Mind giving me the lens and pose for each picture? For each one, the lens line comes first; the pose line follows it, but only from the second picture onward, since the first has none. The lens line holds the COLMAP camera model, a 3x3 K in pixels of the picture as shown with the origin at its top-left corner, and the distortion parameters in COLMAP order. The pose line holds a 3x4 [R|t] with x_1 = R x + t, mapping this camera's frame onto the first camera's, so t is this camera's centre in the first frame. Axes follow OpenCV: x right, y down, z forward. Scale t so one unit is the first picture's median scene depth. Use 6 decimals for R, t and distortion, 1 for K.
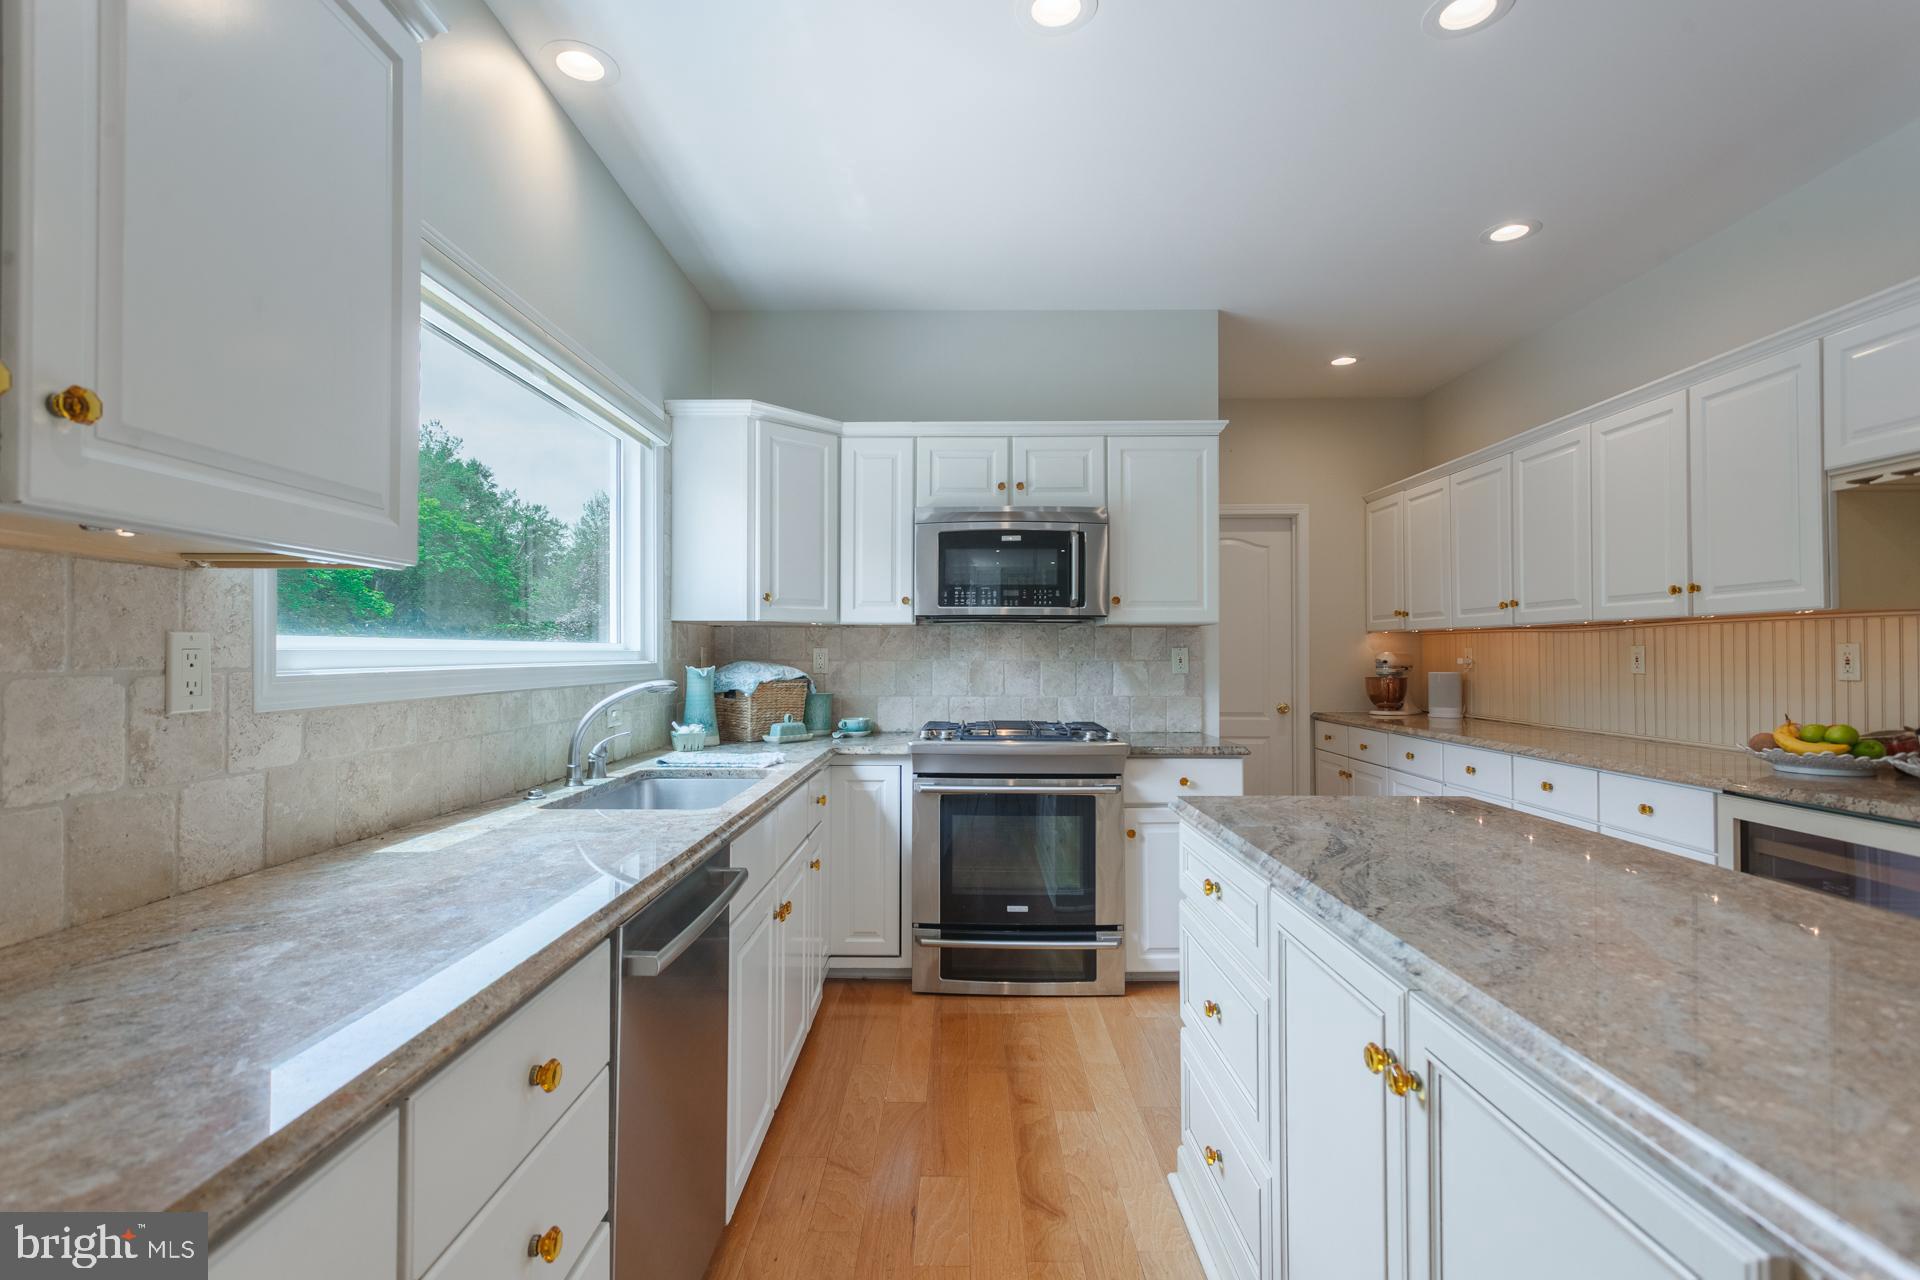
lens RADIAL K [[911.8, 0, 960.1], [0, 911.8, 645.9], [0, 0, 1]] dist [0.007839, 0.000684]
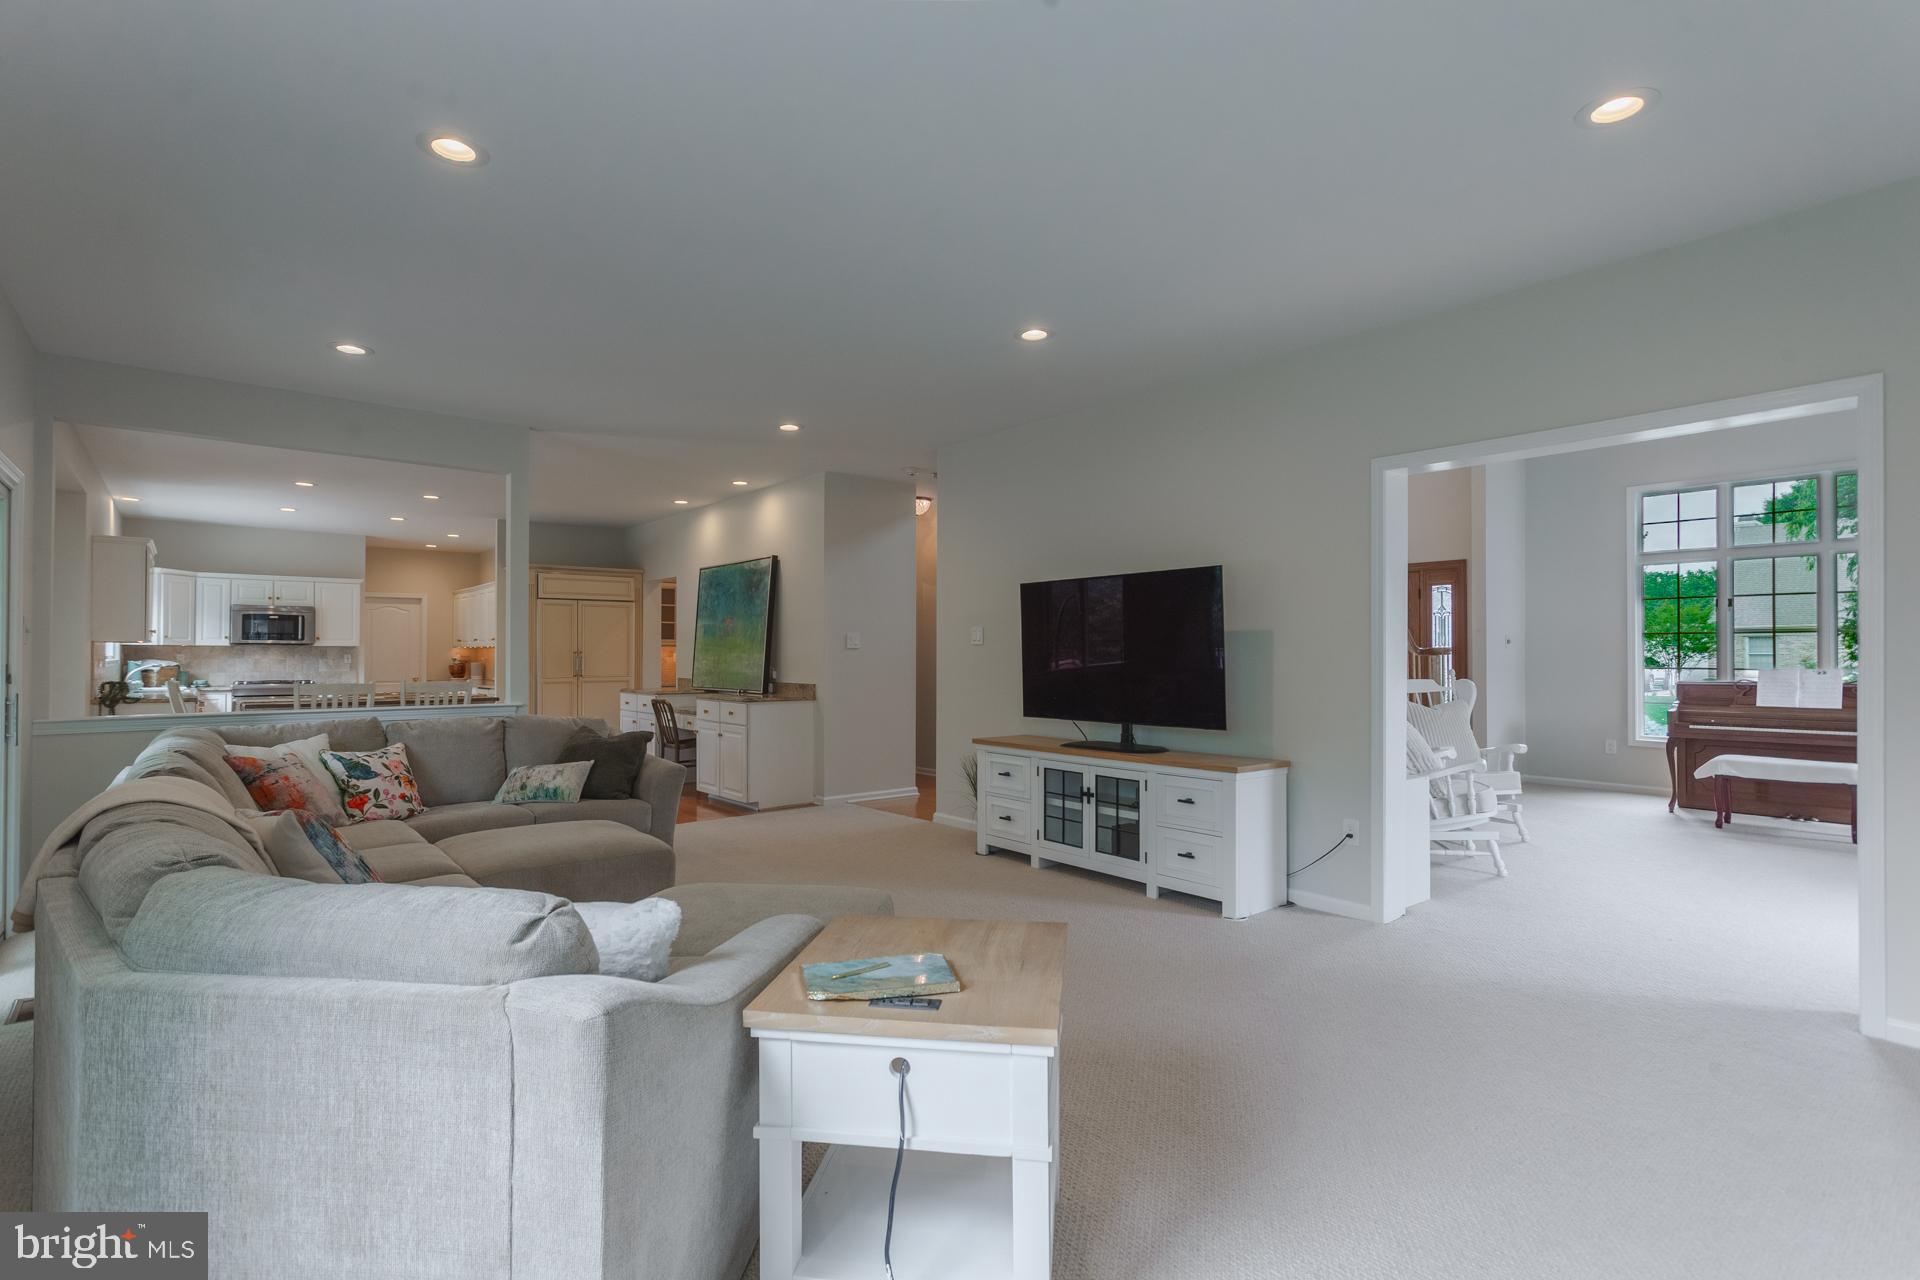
lens RADIAL K [[911.8, 0, 966.1], [0, 911.8, 639.3], [0, 0, 1]] dist [0.007839, 0.000684]
pose [[0.755999, 0.009403, 0.654505, -0.183475], [-0.003930, 0.999944, -0.009827, -0.025311], [-0.654561, 0.004857, 0.755993, -2.611751]]
